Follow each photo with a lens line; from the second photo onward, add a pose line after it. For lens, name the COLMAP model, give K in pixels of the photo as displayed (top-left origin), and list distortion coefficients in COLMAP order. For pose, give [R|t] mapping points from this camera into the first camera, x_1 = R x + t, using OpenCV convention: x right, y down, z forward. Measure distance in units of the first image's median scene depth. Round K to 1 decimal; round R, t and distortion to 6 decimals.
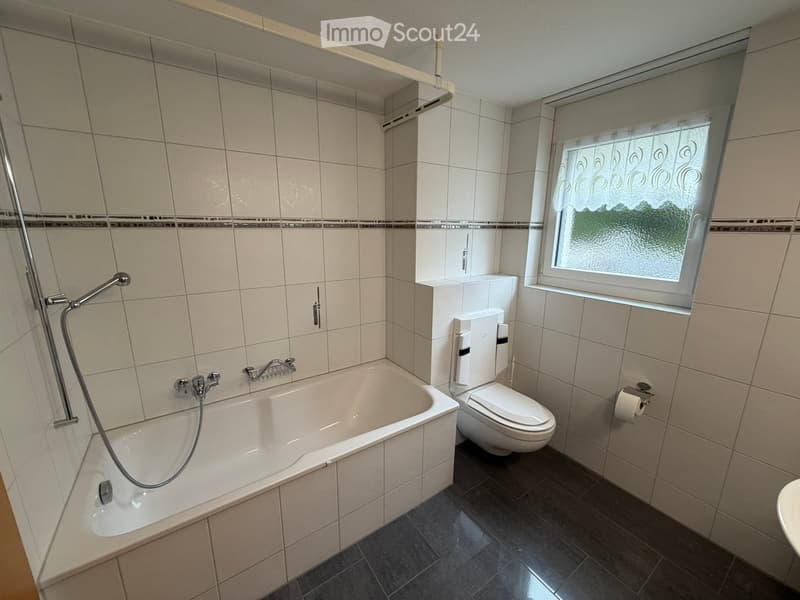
lens RADIAL K [[324.0, 0, 397.3], [0, 324.0, 296.0], [0, 0, 1]] dist [0.001524, -0.000008]
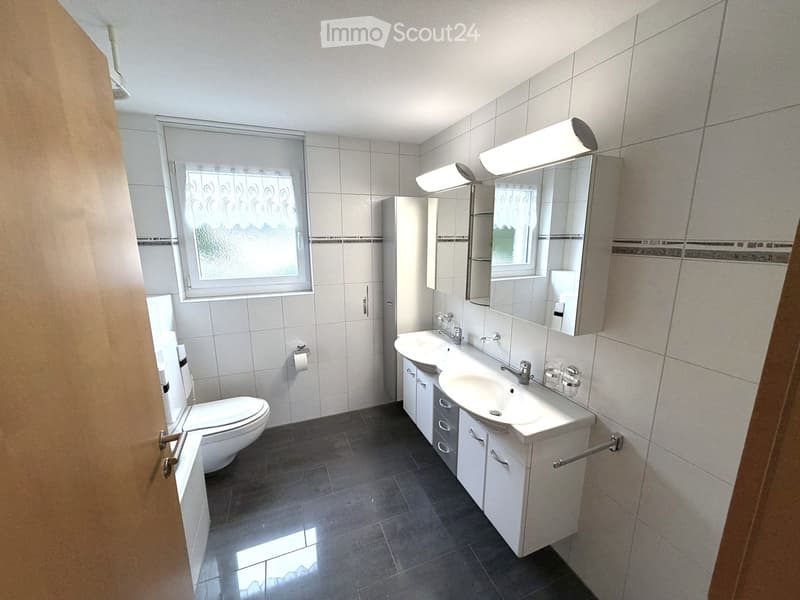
lens RADIAL K [[324.0, 0, 397.8], [0, 324.0, 303.8], [0, 0, 1]] dist [0.001524, -0.000008]
pose [[0.206445, -0.199549, 0.957894, -0.542507], [0.220048, 0.963374, 0.153266, -0.043513], [-0.953394, 0.179141, 0.242794, 0.177587]]
